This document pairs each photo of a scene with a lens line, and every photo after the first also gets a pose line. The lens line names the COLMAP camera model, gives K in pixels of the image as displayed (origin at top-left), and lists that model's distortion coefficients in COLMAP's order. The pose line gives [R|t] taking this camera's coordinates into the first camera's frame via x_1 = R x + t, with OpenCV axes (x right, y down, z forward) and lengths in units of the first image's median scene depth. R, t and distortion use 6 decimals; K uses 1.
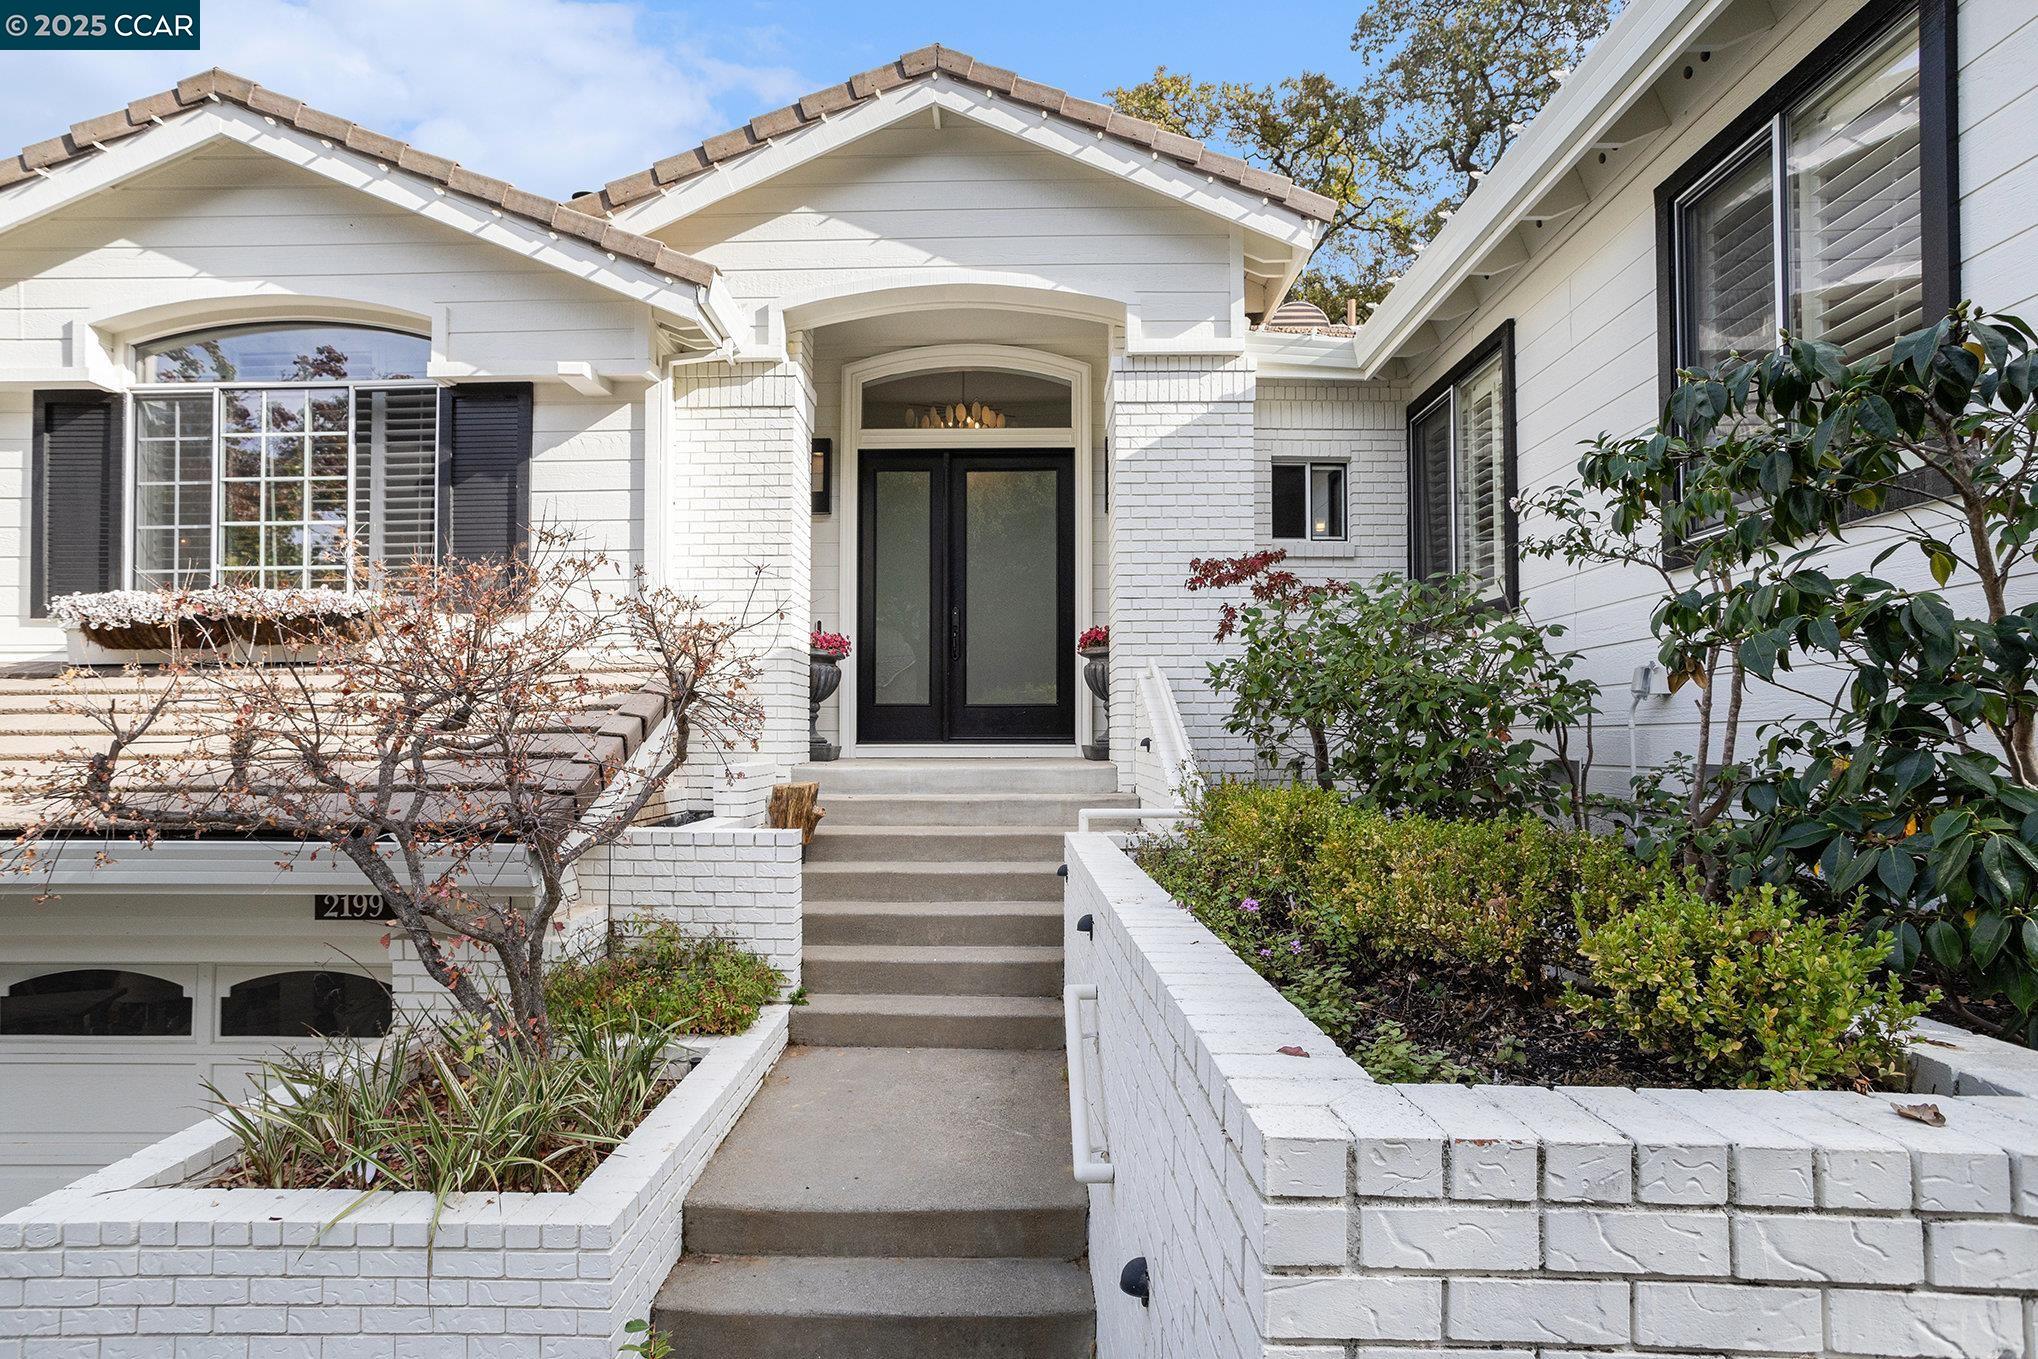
lens RADIAL K [[1004.7, 0, 981.7], [0, 1004.7, 723.1], [0, 0, 1]] dist [-0.001545, 0.000507]
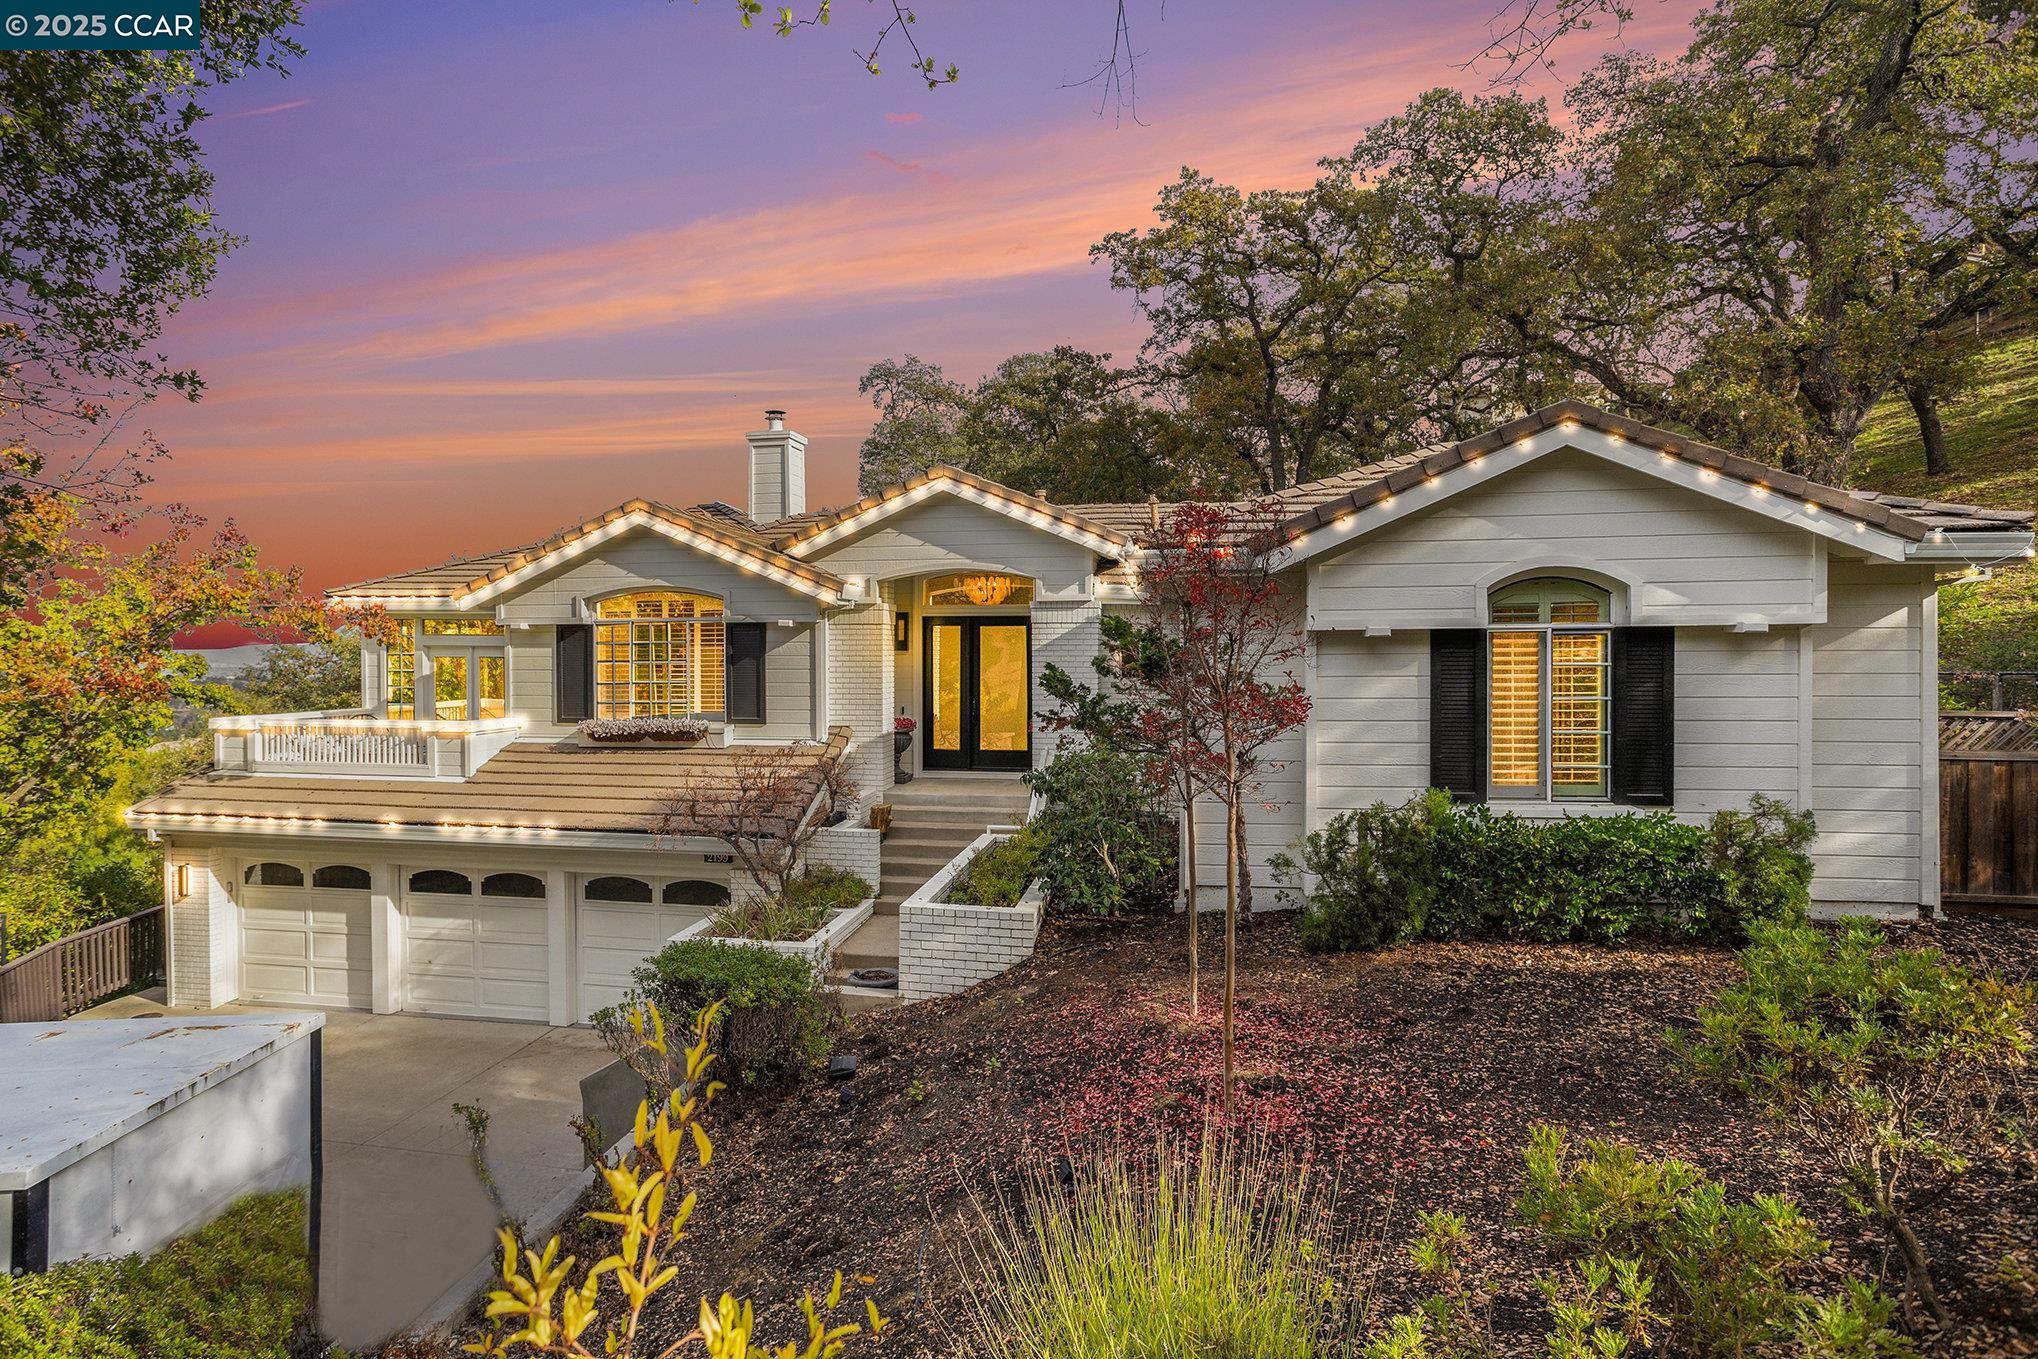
lens RADIAL K [[1156.4, 0, 1017.9], [0, 1156.4, 671.9], [0, 0, 1]] dist [-0.000426, -0.000051]
pose [[0.990347, 0.004505, -0.138535, 0.462698], [0.002391, 0.998768, 0.049568, -0.355132], [0.138588, -0.049420, 0.989116, -1.472798]]
